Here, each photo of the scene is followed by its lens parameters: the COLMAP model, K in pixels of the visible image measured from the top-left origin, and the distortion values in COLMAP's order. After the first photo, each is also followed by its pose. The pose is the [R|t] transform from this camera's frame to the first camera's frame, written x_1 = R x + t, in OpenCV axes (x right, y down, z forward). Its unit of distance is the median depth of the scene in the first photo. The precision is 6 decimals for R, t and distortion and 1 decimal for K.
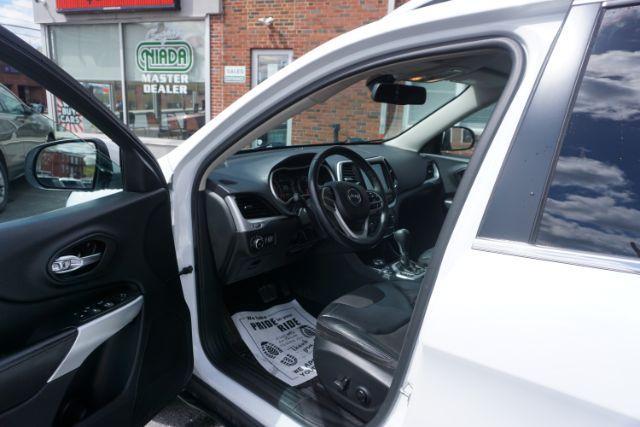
lens RADIAL K [[431.0, 0, 318.2], [0, 431.0, 210.5], [0, 0, 1]] dist [-0.046543, 0.034540]
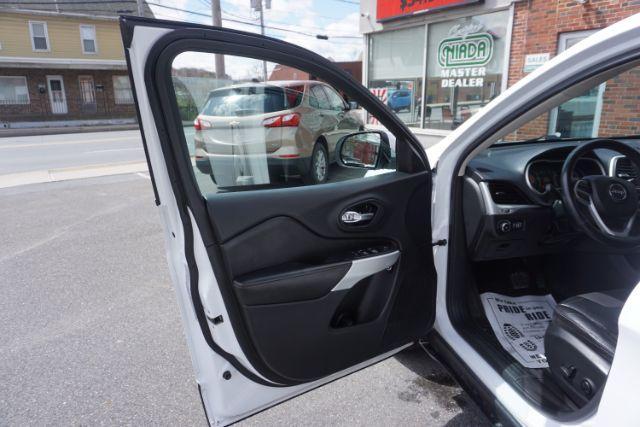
lens RADIAL K [[431.0, 0, 318.1], [0, 431.0, 210.3], [0, 0, 1]] dist [-0.046543, 0.034540]
pose [[0.791571, 0.108444, -0.601377, 0.024007], [-0.098359, 0.993906, 0.049761, 0.004768], [0.603109, 0.019762, 0.797414, -0.028725]]
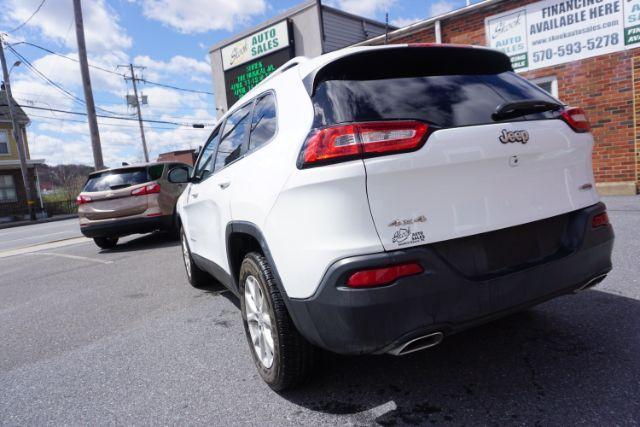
lens RADIAL K [[431.0, 0, 319.4], [0, 431.0, 209.9], [0, 0, 1]] dist [-0.046543, 0.034540]
pose [[0.909879, -0.097156, -0.403338, 0.279188], [0.045102, 0.989595, -0.136628, 0.094713], [0.412416, 0.106124, 0.904793, -0.214530]]
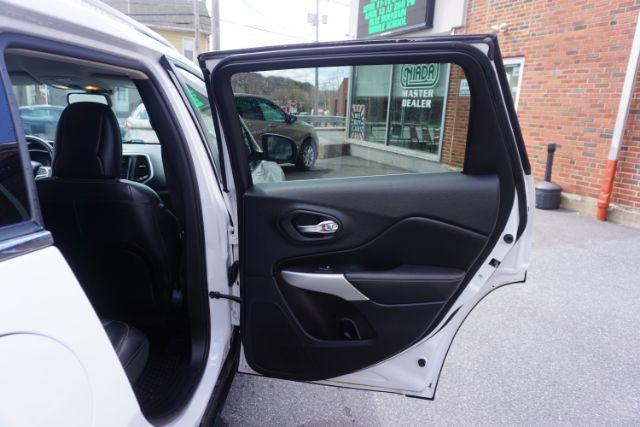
lens RADIAL K [[431.0, 0, 319.0], [0, 431.0, 211.4], [0, 0, 1]] dist [-0.046543, 0.034540]
pose [[0.667848, 0.166233, -0.725496, 0.336564], [-0.191791, 0.980259, 0.048056, -0.029751], [0.719163, 0.107049, 0.686546, 0.141403]]
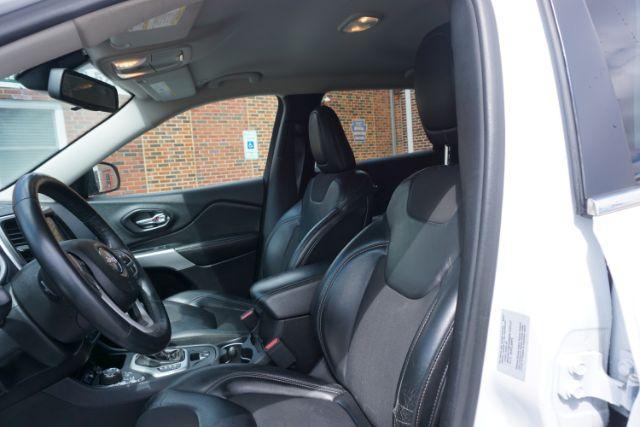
lens RADIAL K [[431.0, 0, 320.6], [0, 431.0, 212.2], [0, 0, 1]] dist [-0.046543, 0.034540]
pose [[0.505806, -0.169092, 0.845913, -0.039674], [0.282928, 0.958877, 0.022499, -0.005297], [-0.814931, 0.227953, 0.532846, 0.093147]]
